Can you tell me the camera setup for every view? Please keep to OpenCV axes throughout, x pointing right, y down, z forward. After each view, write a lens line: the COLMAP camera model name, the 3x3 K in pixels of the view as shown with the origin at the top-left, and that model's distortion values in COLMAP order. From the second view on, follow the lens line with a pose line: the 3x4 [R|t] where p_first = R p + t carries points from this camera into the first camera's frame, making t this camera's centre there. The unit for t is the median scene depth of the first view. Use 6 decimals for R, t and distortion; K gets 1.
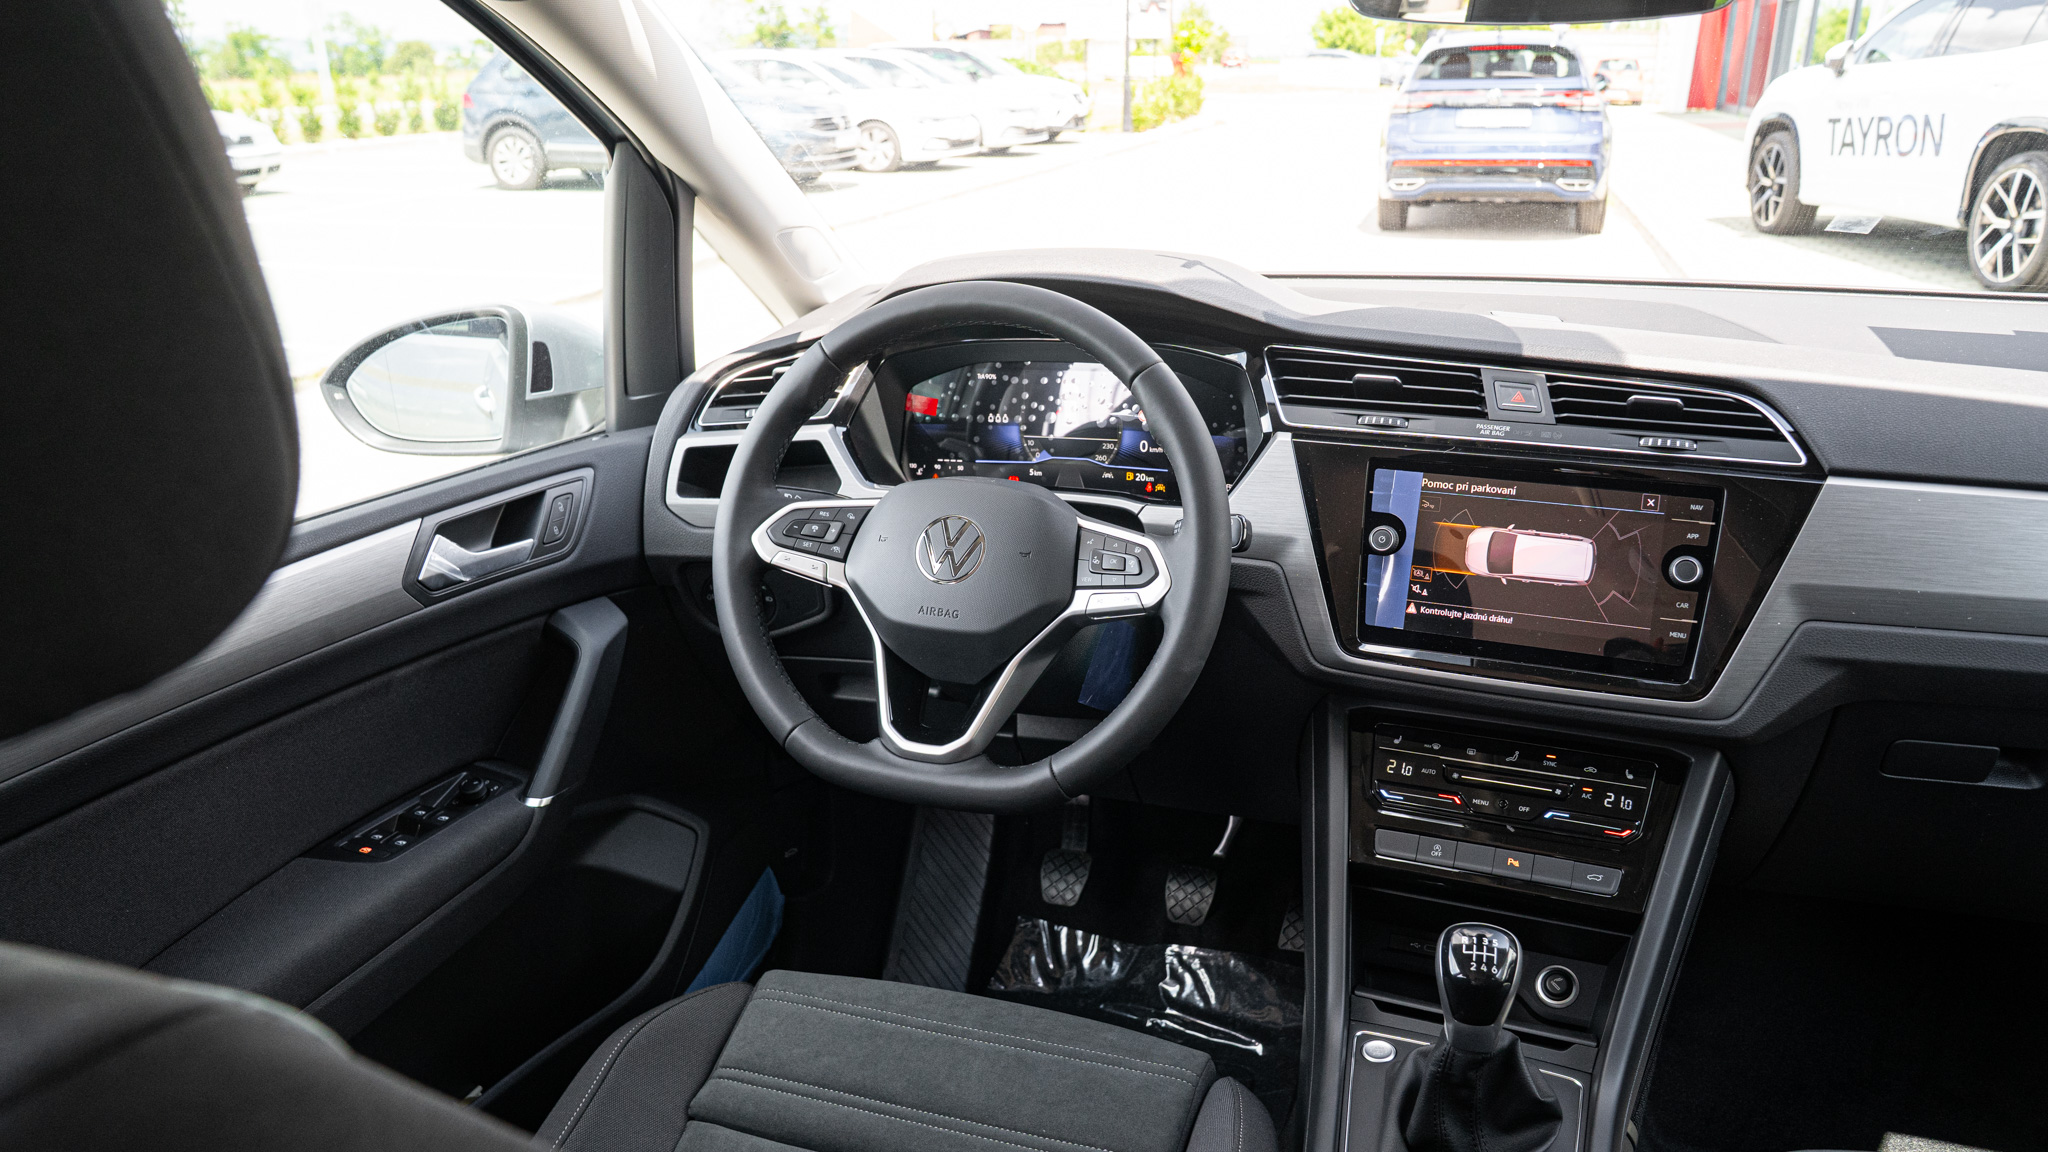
lens RADIAL K [[1445.8, 0, 1015.9], [0, 1445.8, 583.1], [0, 0, 1]] dist [-0.122804, 0.083204]
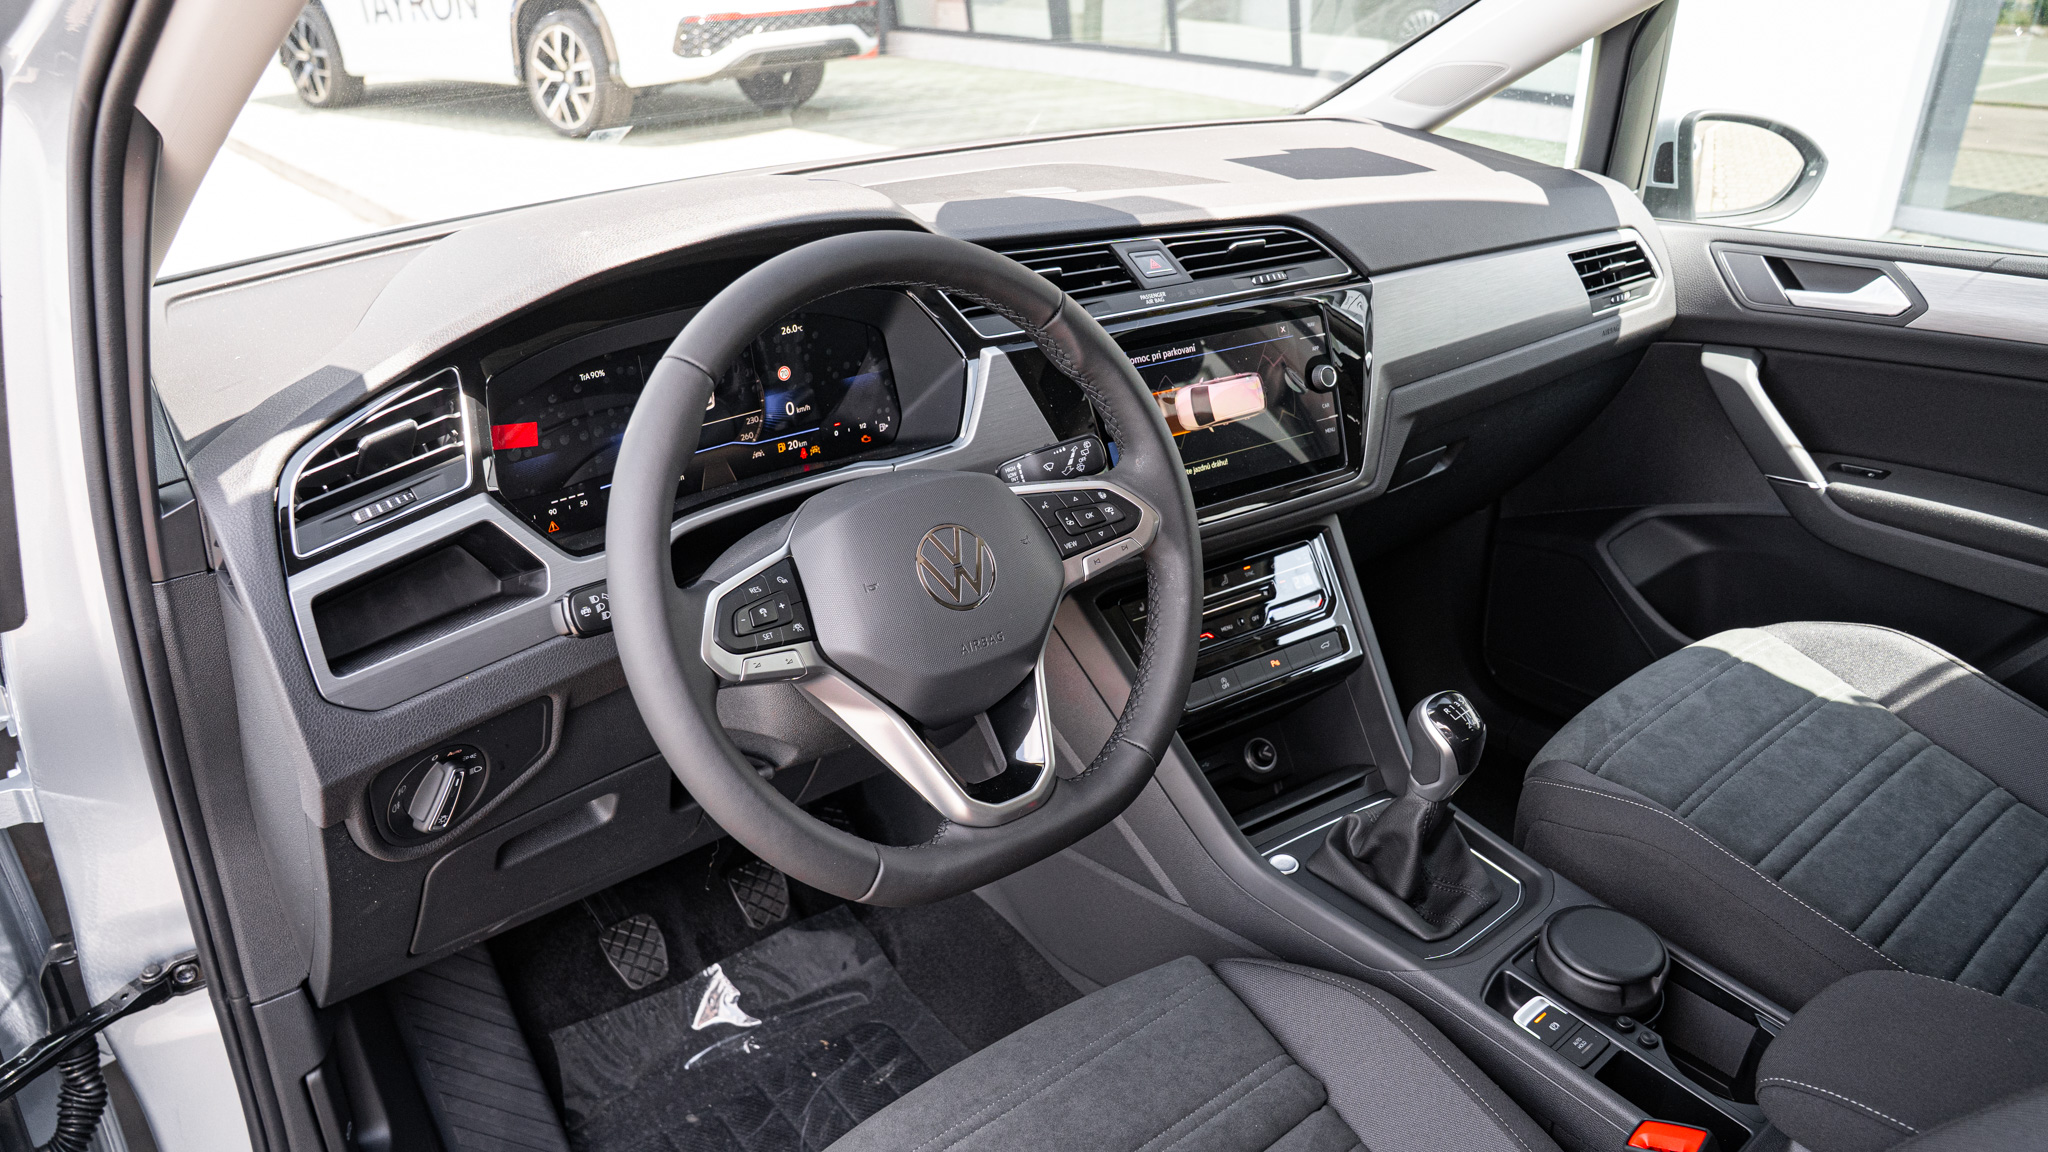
lens RADIAL K [[1445.8, 0, 1026.2], [0, 1445.8, 568.6], [0, 0, 1]] dist [-0.122804, 0.083204]
pose [[0.514120, -0.334643, 0.789743, -0.605052], [0.274486, 0.936520, 0.218148, -0.171767], [-0.812612, 0.104620, 0.573338, 0.462829]]
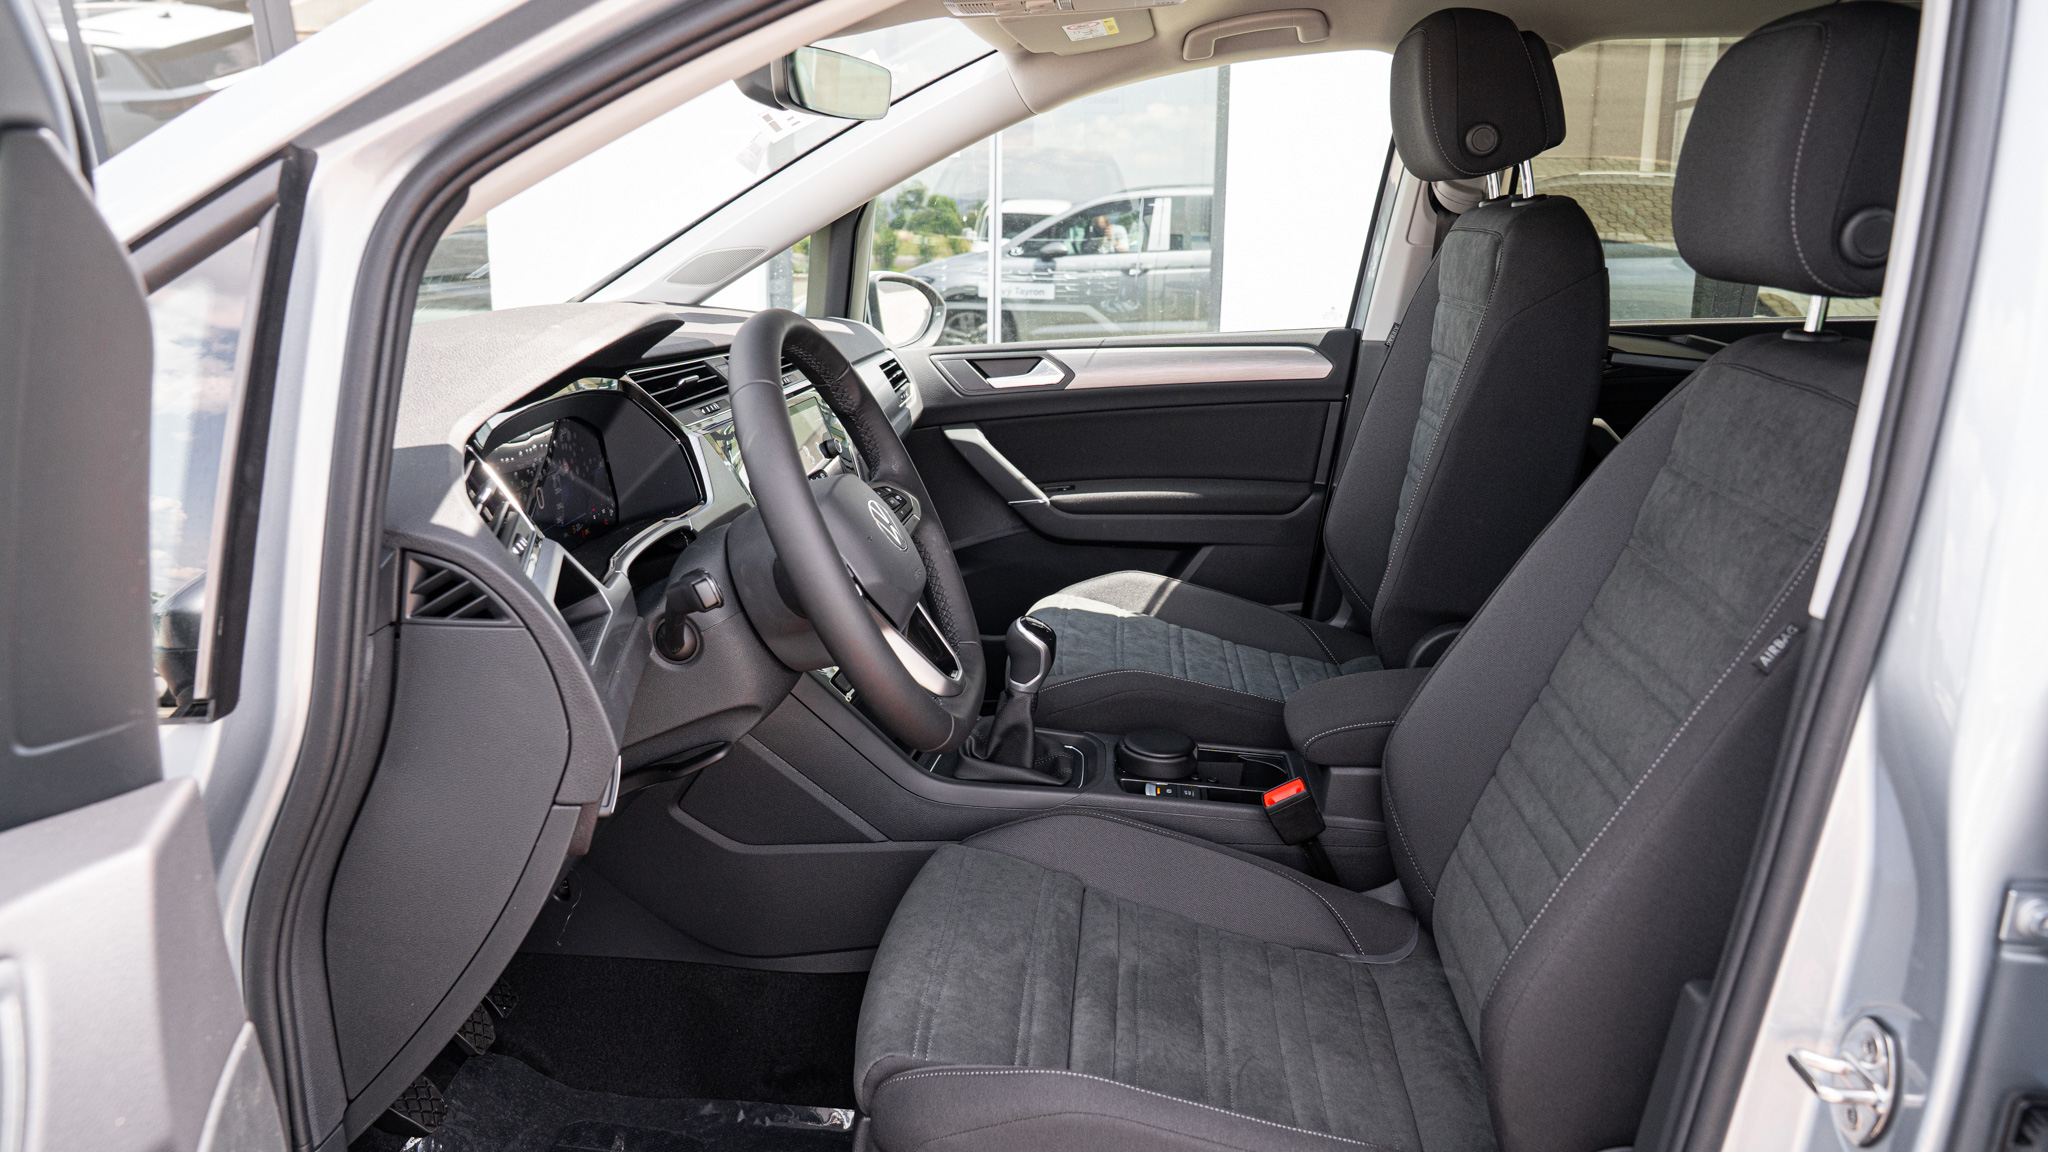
lens RADIAL K [[1445.8, 0, 1001.1], [0, 1445.8, 566.3], [0, 0, 1]] dist [-0.122804, 0.083204]
pose [[-0.258476, -0.212957, 0.942252, -1.064173], [0.319486, 0.901665, 0.291425, -0.278210], [-0.911657, 0.376363, -0.165022, 1.025540]]
